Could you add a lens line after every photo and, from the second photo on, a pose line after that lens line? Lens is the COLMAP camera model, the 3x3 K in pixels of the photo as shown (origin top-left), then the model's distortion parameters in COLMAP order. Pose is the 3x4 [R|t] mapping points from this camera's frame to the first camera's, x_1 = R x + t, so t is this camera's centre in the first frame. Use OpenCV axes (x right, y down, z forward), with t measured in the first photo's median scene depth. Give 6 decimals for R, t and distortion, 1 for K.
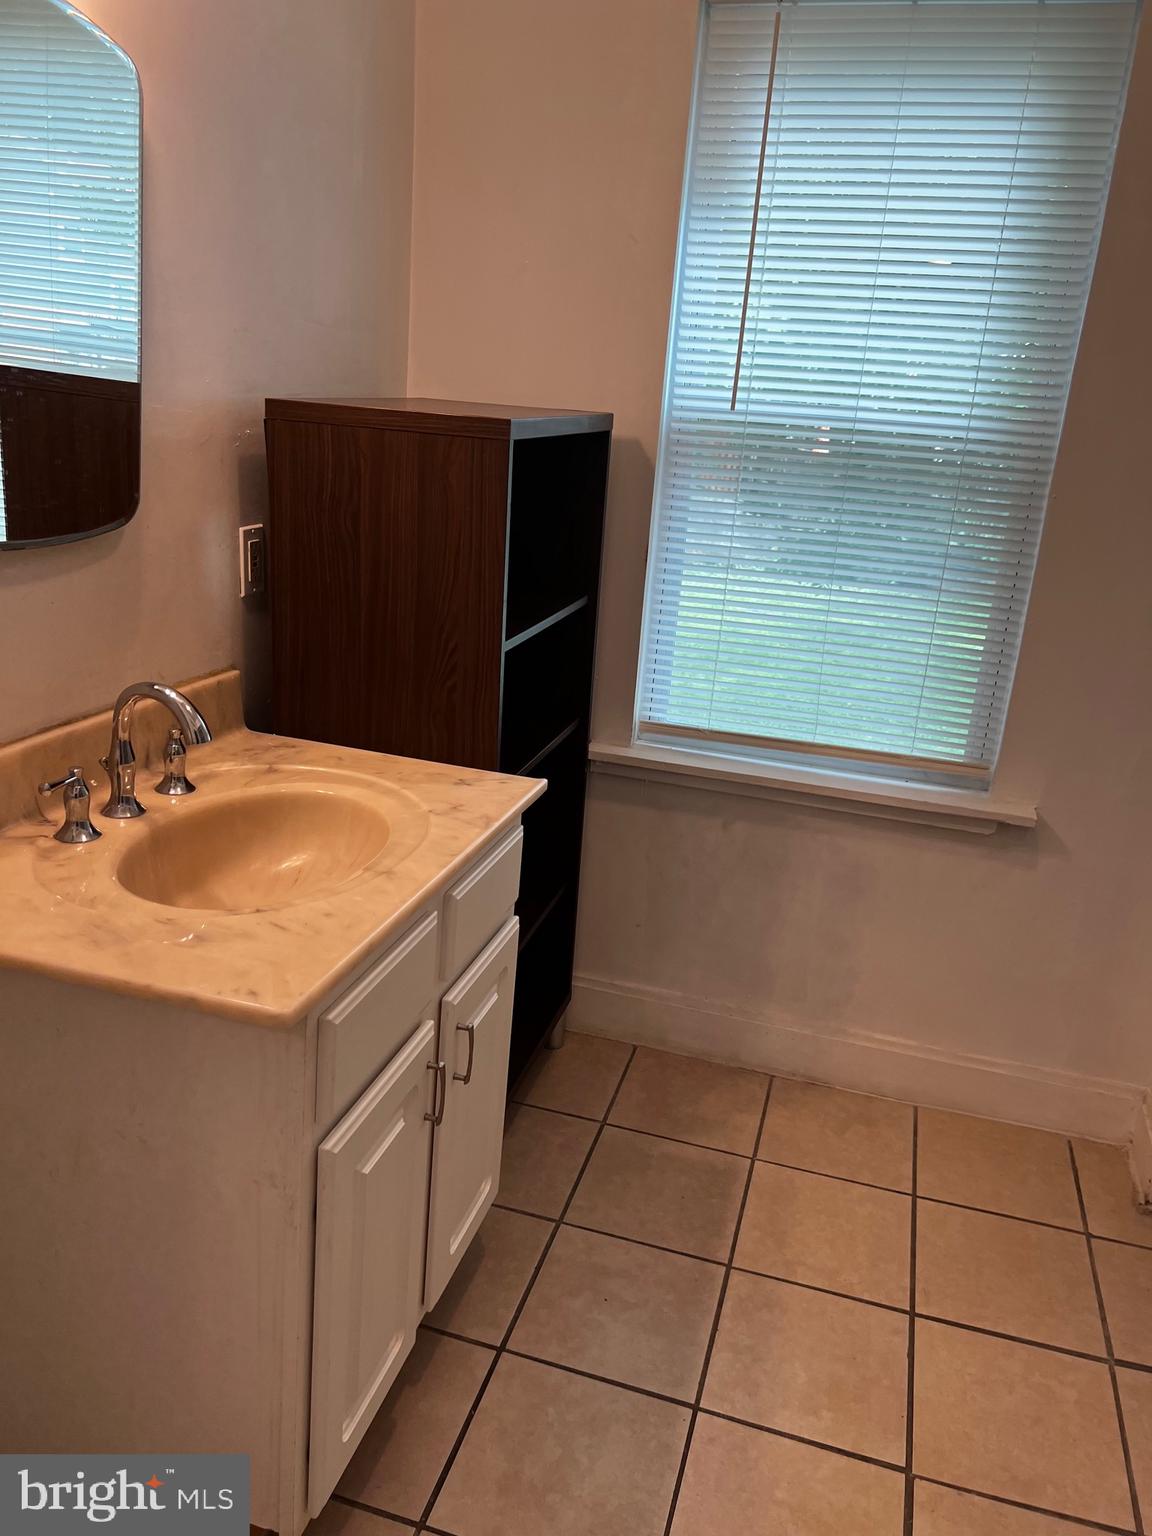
lens RADIAL K [[1179.1, 0, 583.0], [0, 1179.1, 771.6], [0, 0, 1]] dist [0.044461, -0.053011]
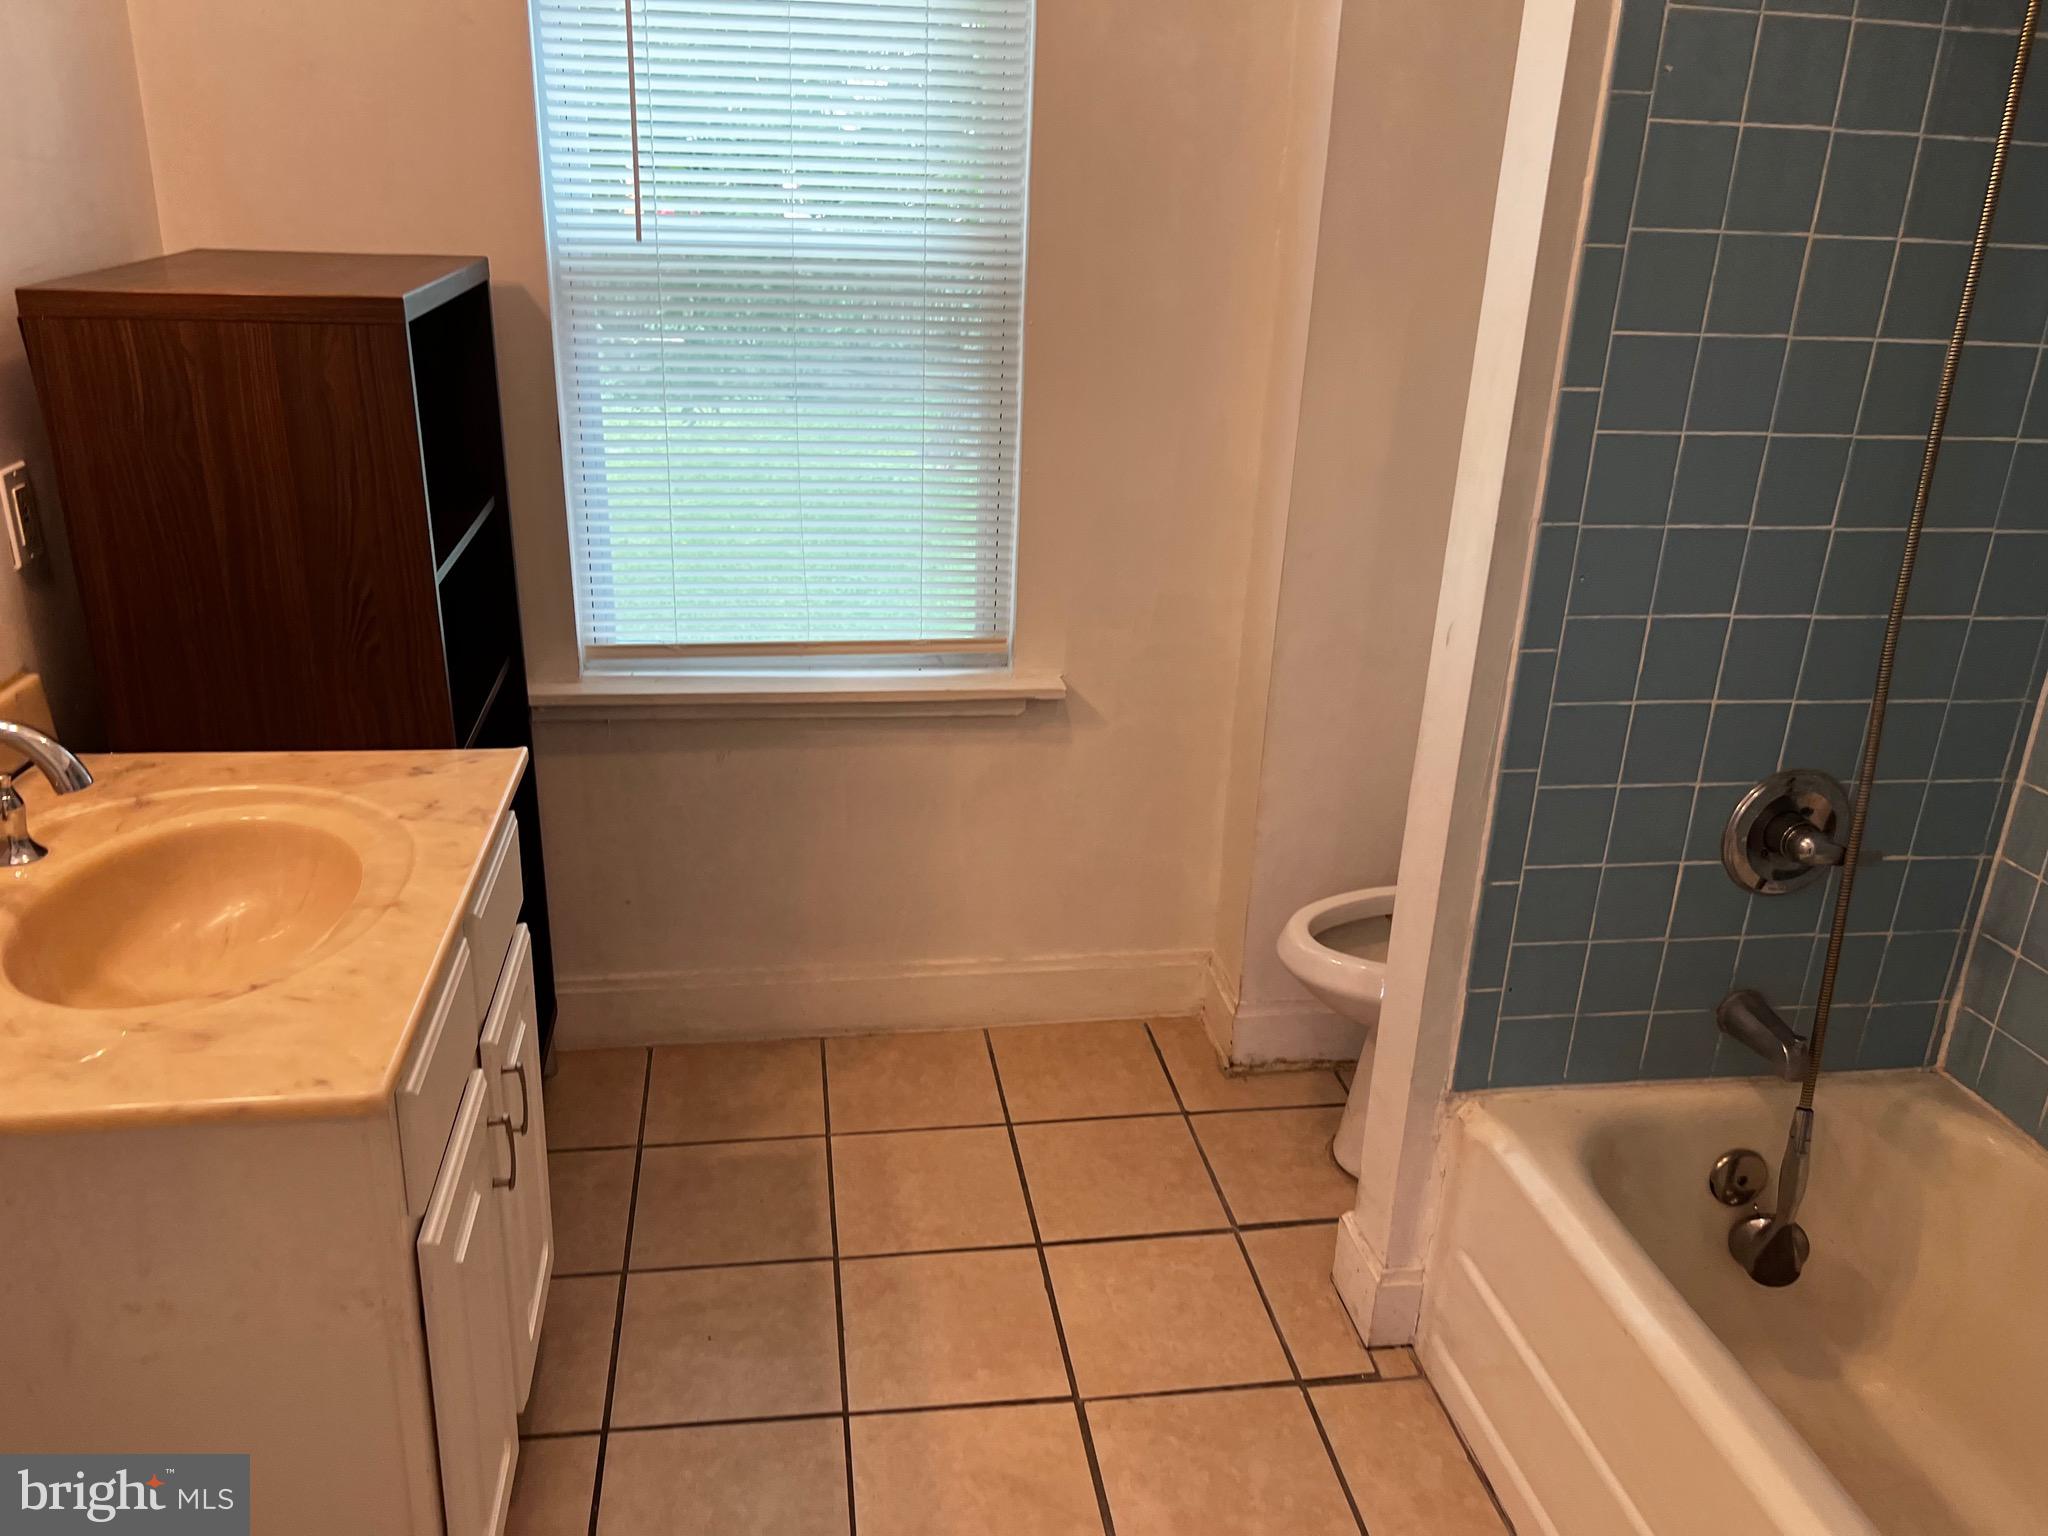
lens RADIAL K [[1581.8, 0, 1001.7], [0, 1581.8, 780.1], [0, 0, 1]] dist [0.025630, -0.005940]
pose [[0.911934, -0.191314, 0.363010, -0.127204], [0.160442, 0.980477, 0.113679, -0.040116], [-0.377671, -0.045426, 0.924825, -0.106319]]
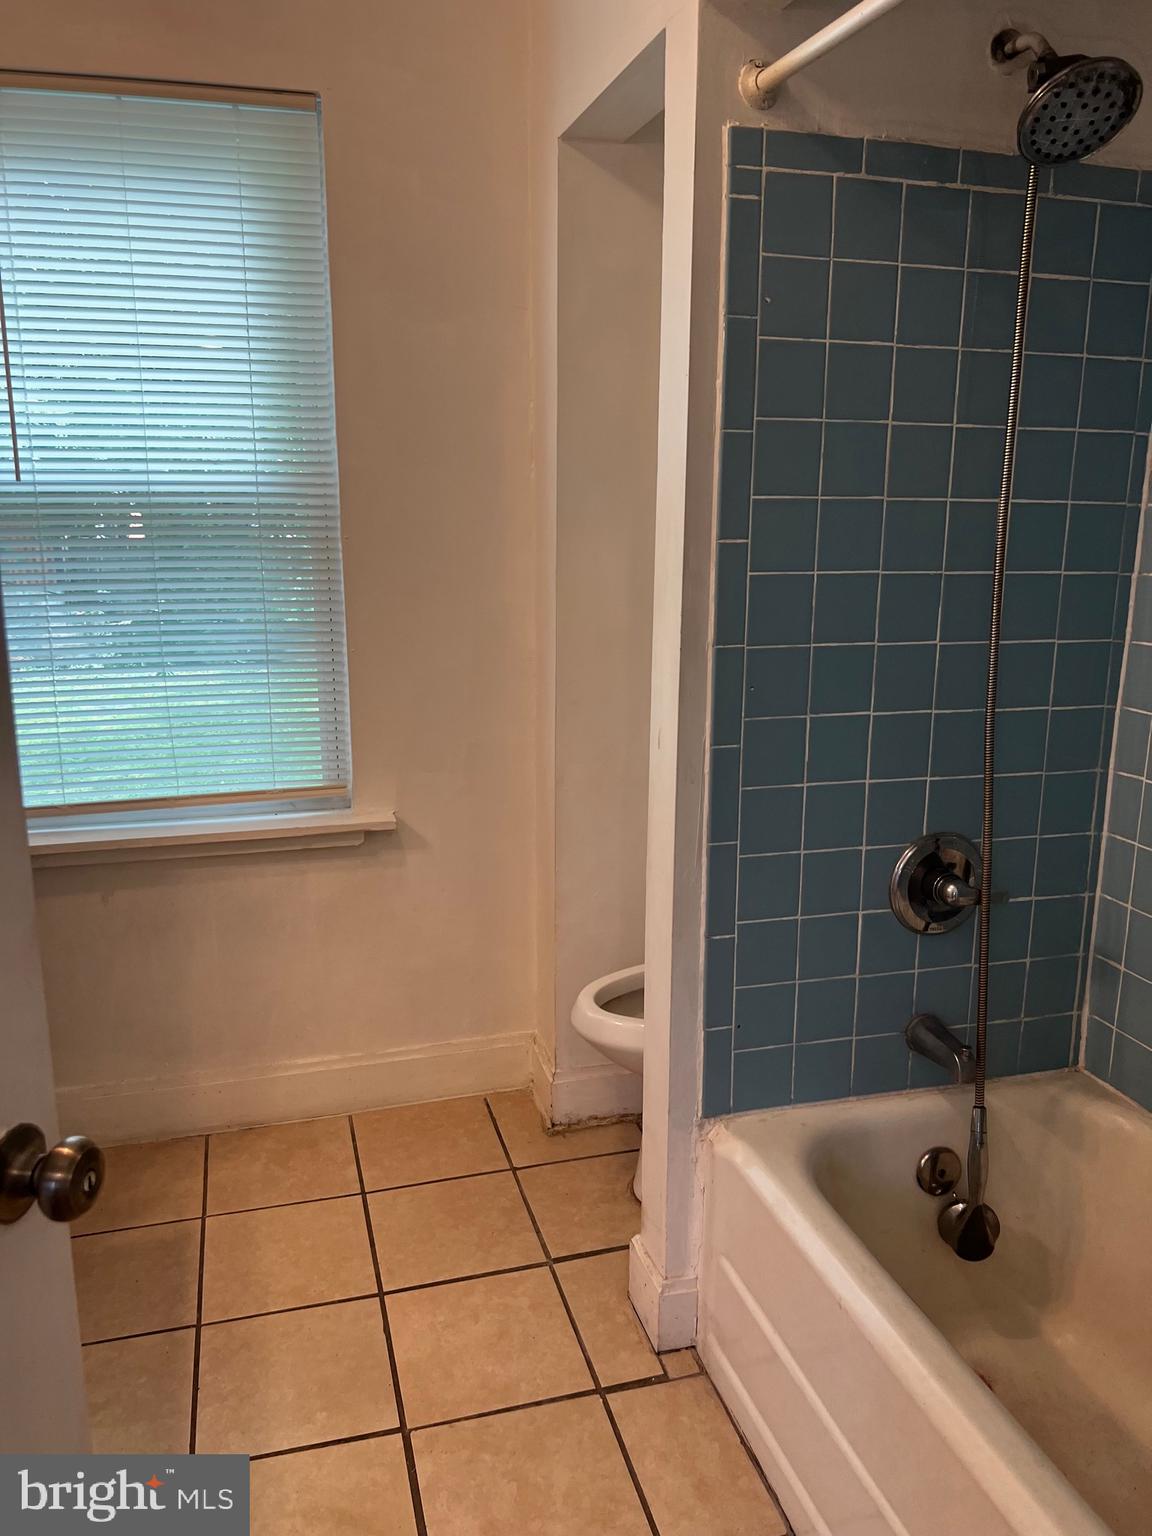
lens RADIAL K [[1179.1, 0, 583.0], [0, 1179.1, 771.6], [0, 0, 1]] dist [0.044461, -0.053011]
pose [[0.852519, -0.185065, 0.488838, -0.001979], [0.217788, 0.975941, -0.010342, 0.050962], [-0.475163, 0.115280, 0.872313, -0.068728]]
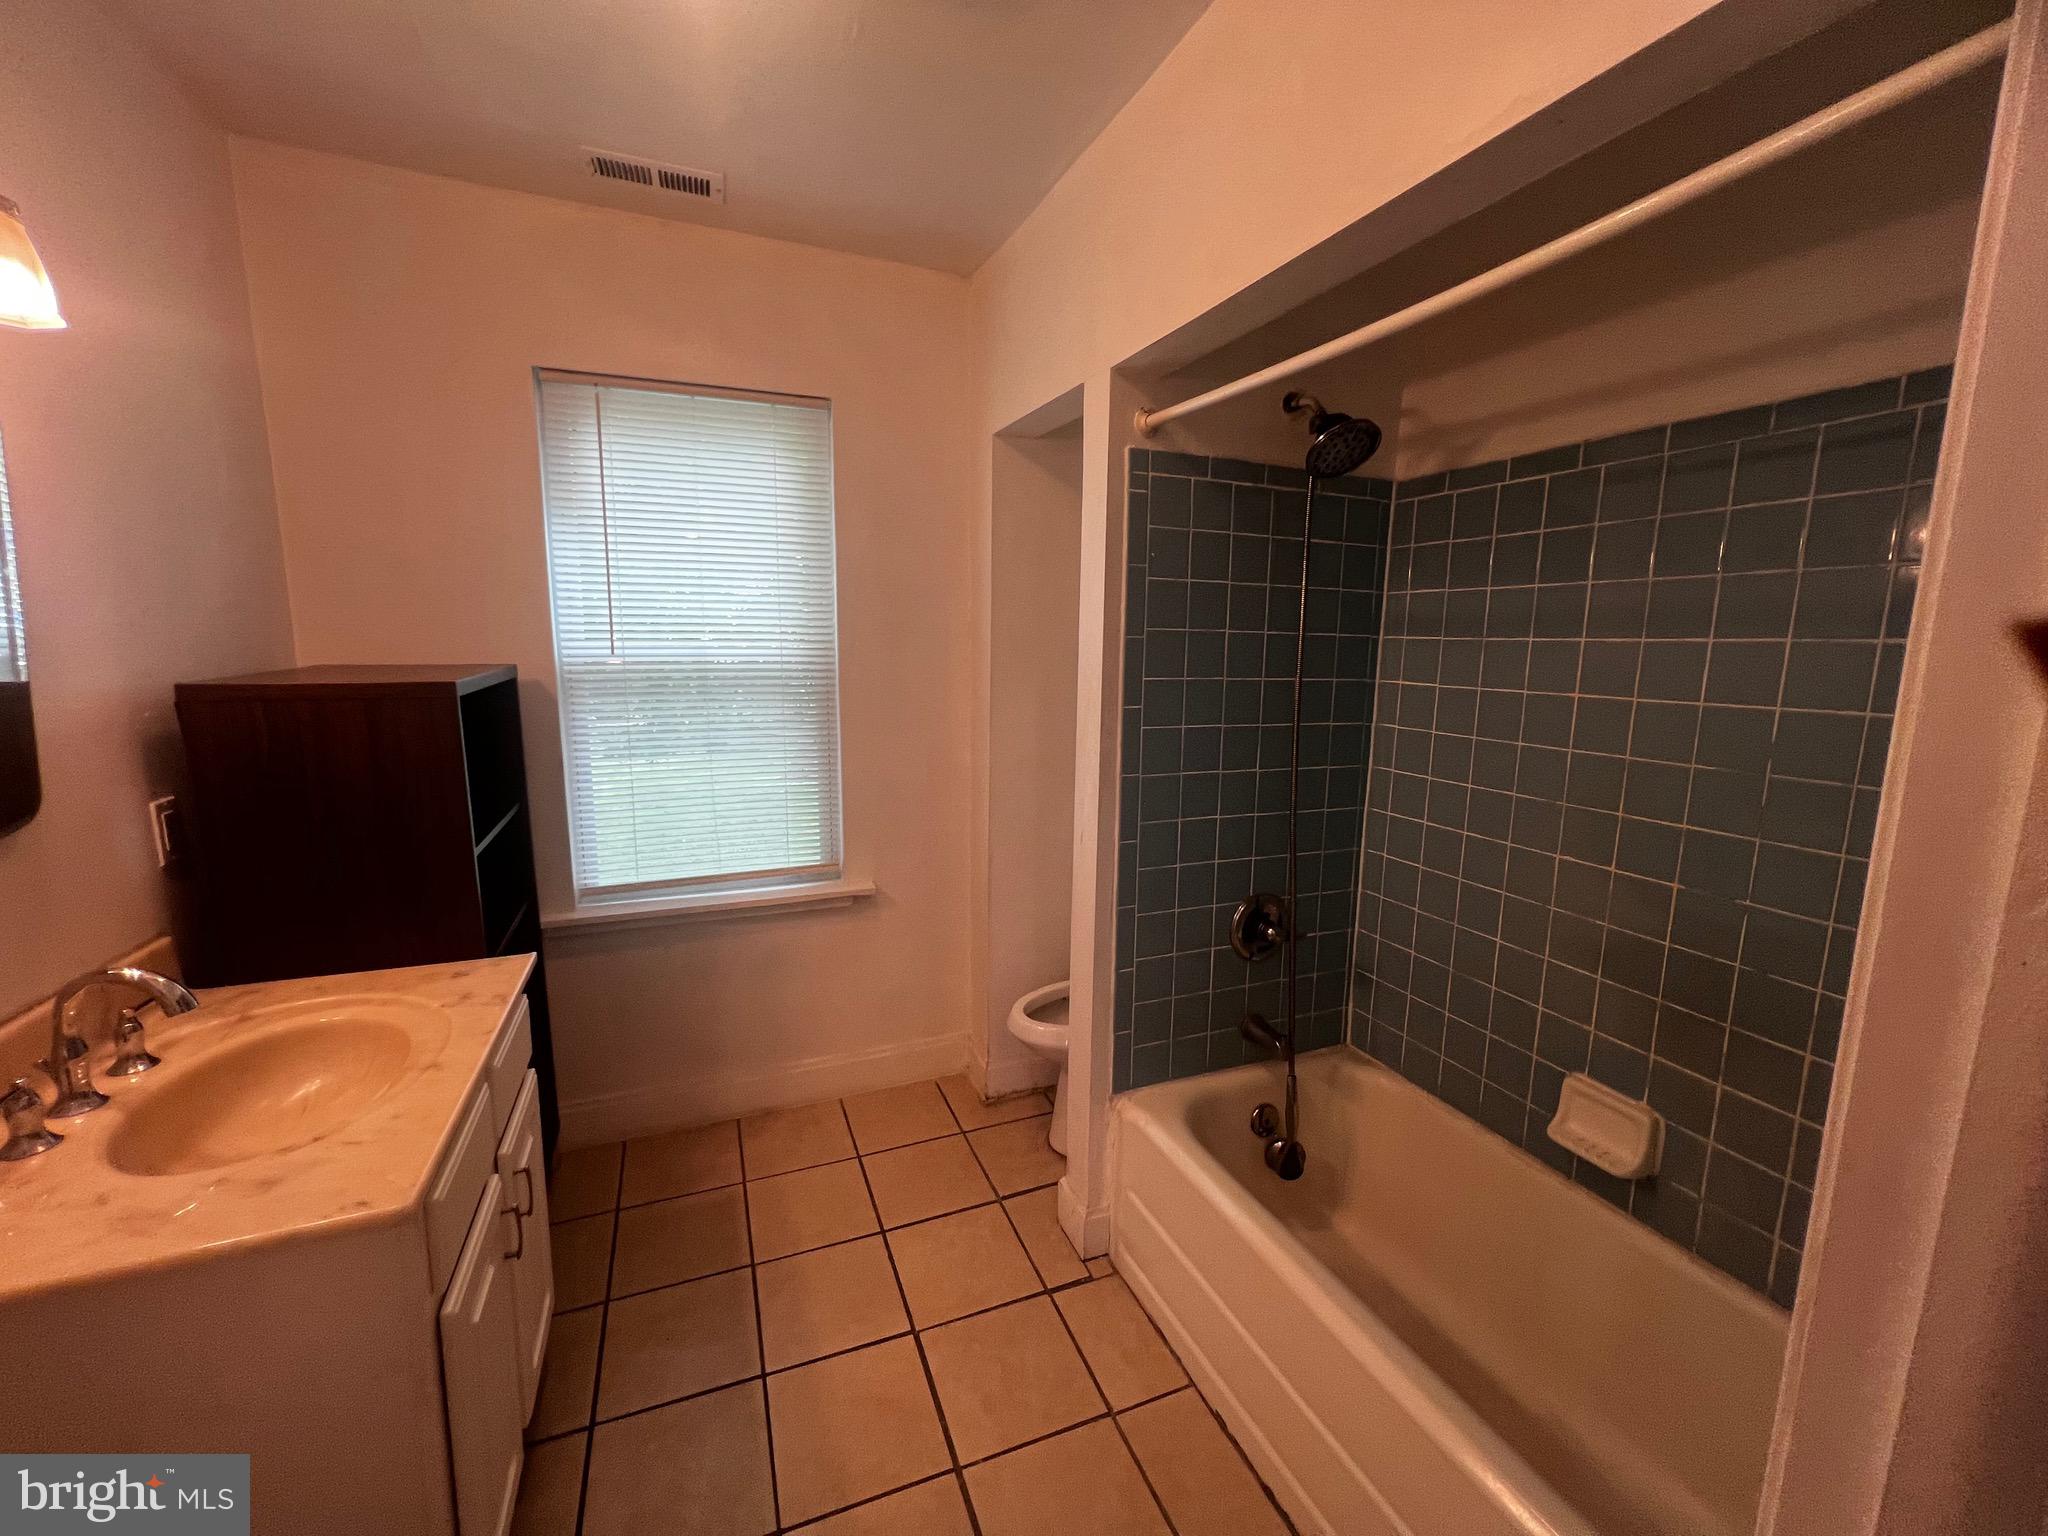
lens RADIAL K [[831.2, 0, 1026.1], [0, 831.2, 768.1], [0, 0, 1]] dist [0.000137, 0.000426]
pose [[0.787602, -0.160614, 0.594884, -0.112168], [0.234445, 0.970931, -0.048252, -0.018573], [-0.569841, 0.177471, 0.802362, -0.047252]]
